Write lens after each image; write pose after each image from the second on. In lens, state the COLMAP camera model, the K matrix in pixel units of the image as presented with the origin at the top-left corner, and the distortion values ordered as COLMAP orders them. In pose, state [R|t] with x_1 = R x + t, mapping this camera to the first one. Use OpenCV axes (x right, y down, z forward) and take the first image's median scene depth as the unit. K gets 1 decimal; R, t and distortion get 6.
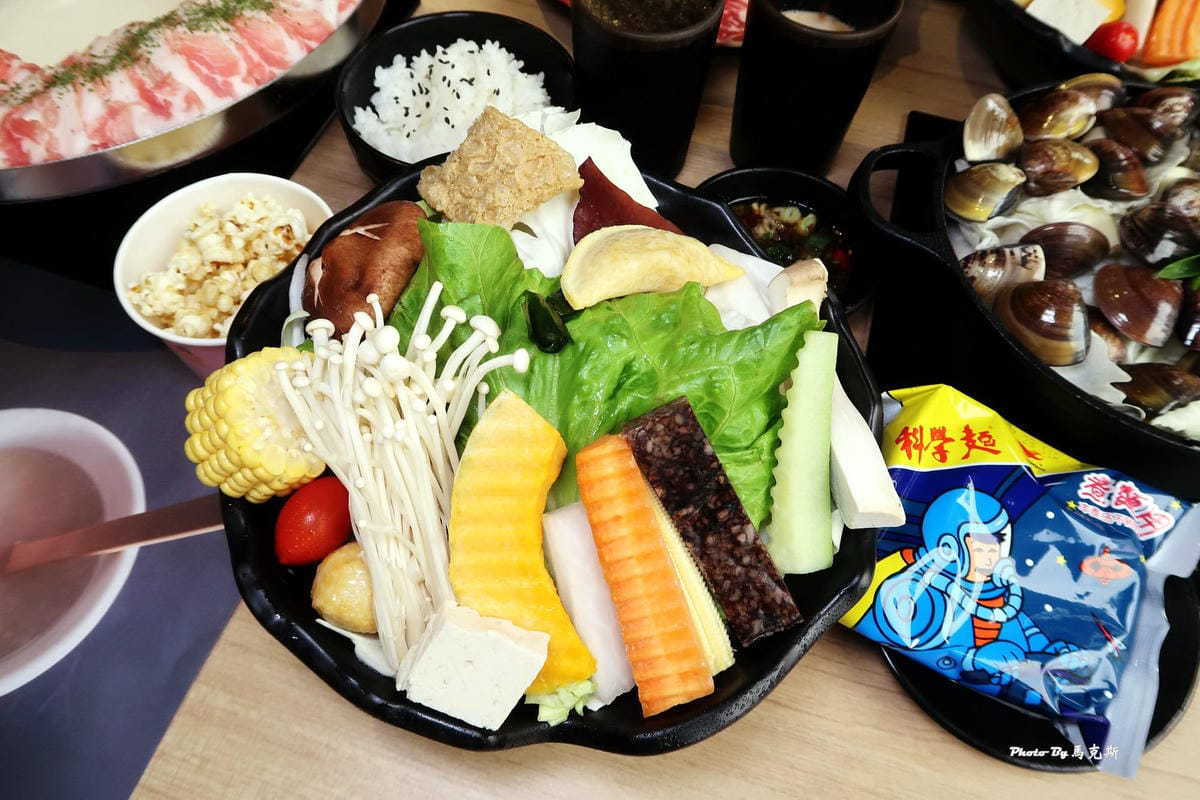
lens RADIAL K [[805.3, 0, 616.3], [0, 805.3, 387.5], [0, 0, 1]] dist [-0.027593, 0.000150]
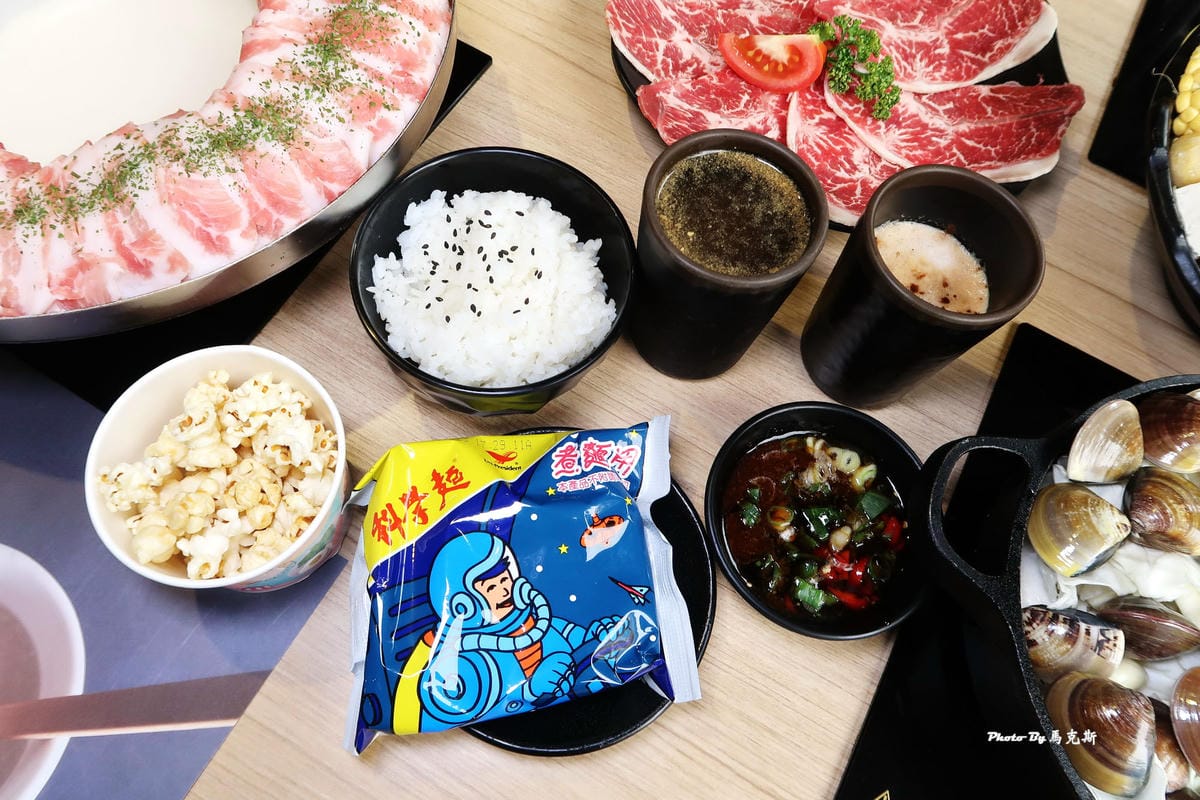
lens RADIAL K [[805.3, 0, 616.3], [0, 805.3, 387.5], [0, 0, 1]] dist [-0.027593, 0.000150]
pose [[0.978501, 0.203100, -0.035870, -0.014683], [-0.197121, 0.972122, 0.126972, -0.410790], [0.060658, -0.117171, 0.991258, 0.159396]]
